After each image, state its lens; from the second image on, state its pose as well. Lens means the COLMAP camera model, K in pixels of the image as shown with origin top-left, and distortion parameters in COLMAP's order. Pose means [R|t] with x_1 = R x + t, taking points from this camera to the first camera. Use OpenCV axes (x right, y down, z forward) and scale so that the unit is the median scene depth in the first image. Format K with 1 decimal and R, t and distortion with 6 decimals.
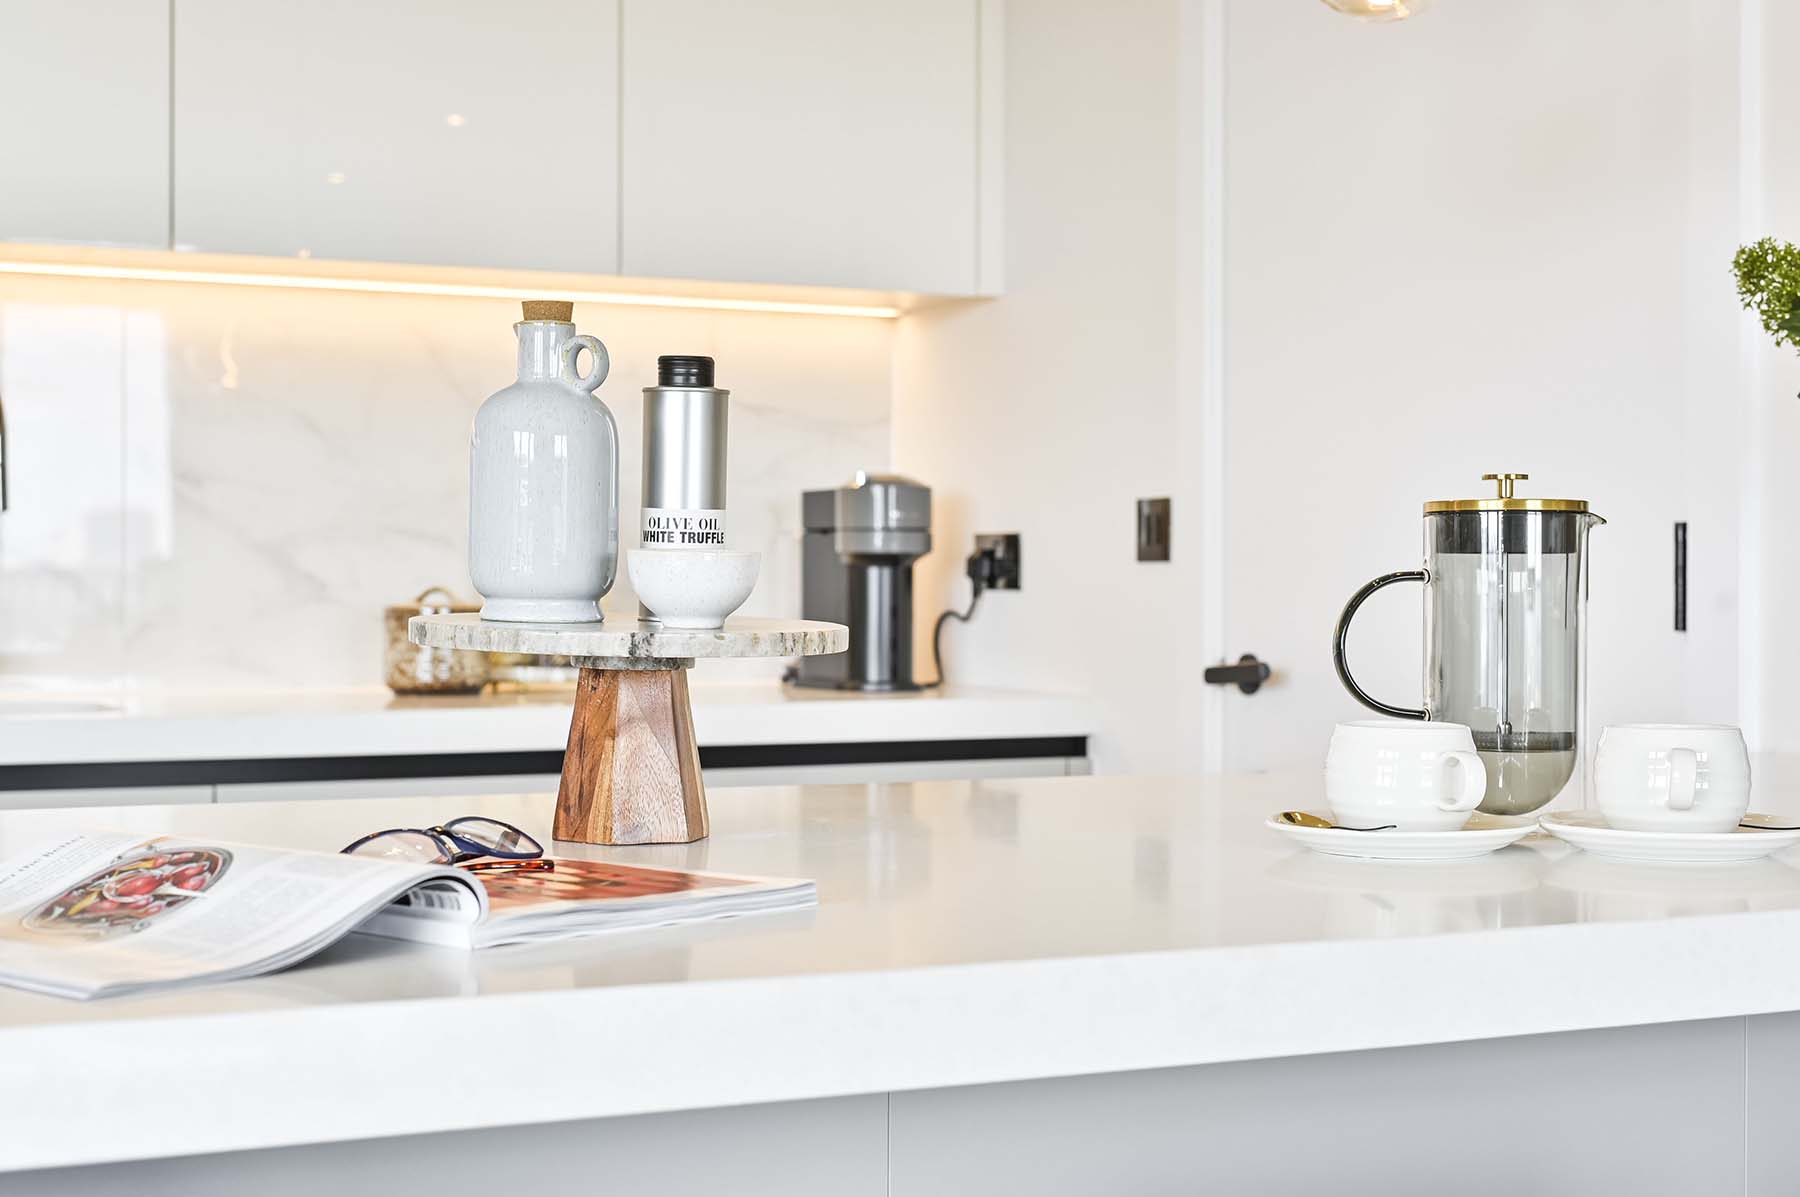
lens RADIAL K [[2634.7, 0, 900.0], [0, 2634.7, 598.5], [0, 0, 1]] dist [-0.030332, -0.040214]
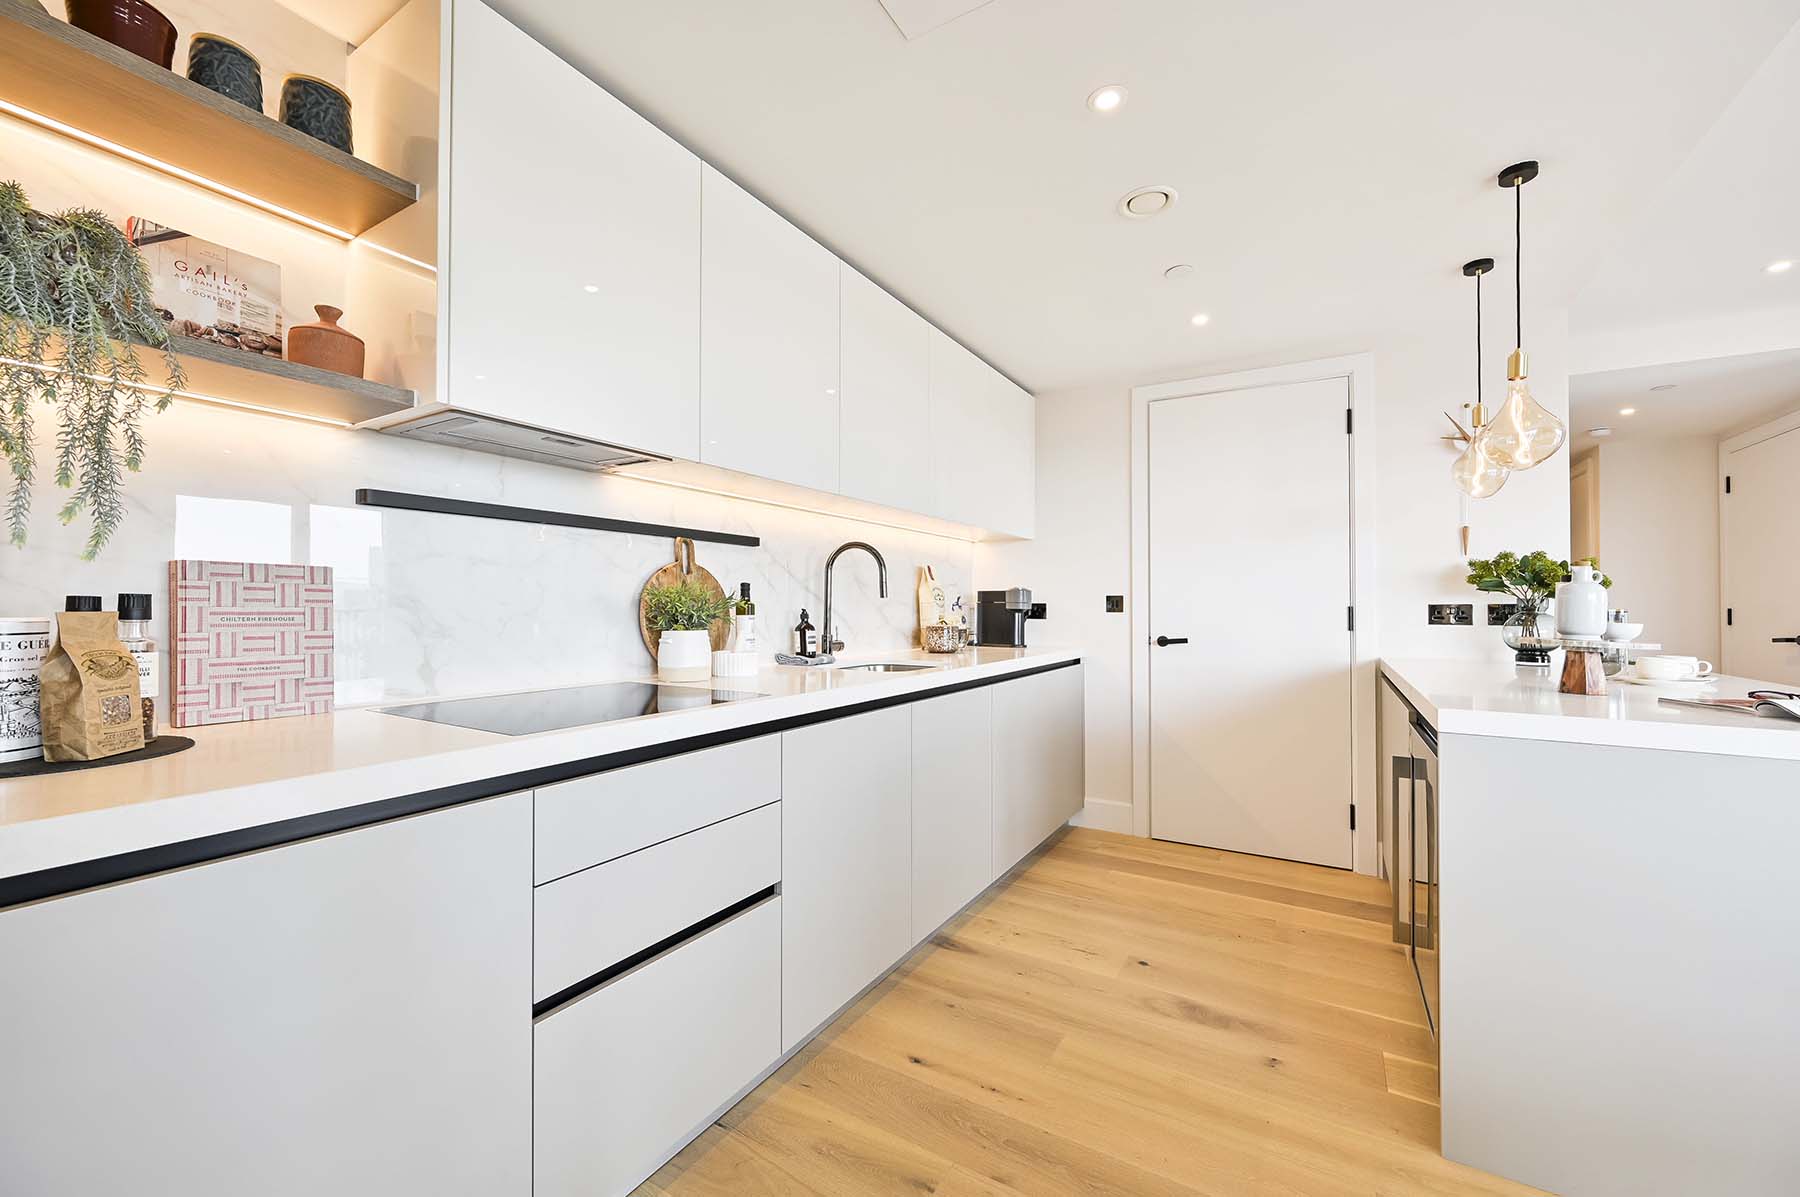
lens RADIAL K [[699.0, 0, 898.5], [0, 699.0, 595.7], [0, 0, 1]] dist [-0.000083, -0.000093]
pose [[0.838006, 0.010181, 0.545566, -0.726479], [0.001012, 0.999795, -0.020212, -0.017523], [-0.545660, 0.017490, 0.837824, 0.297014]]
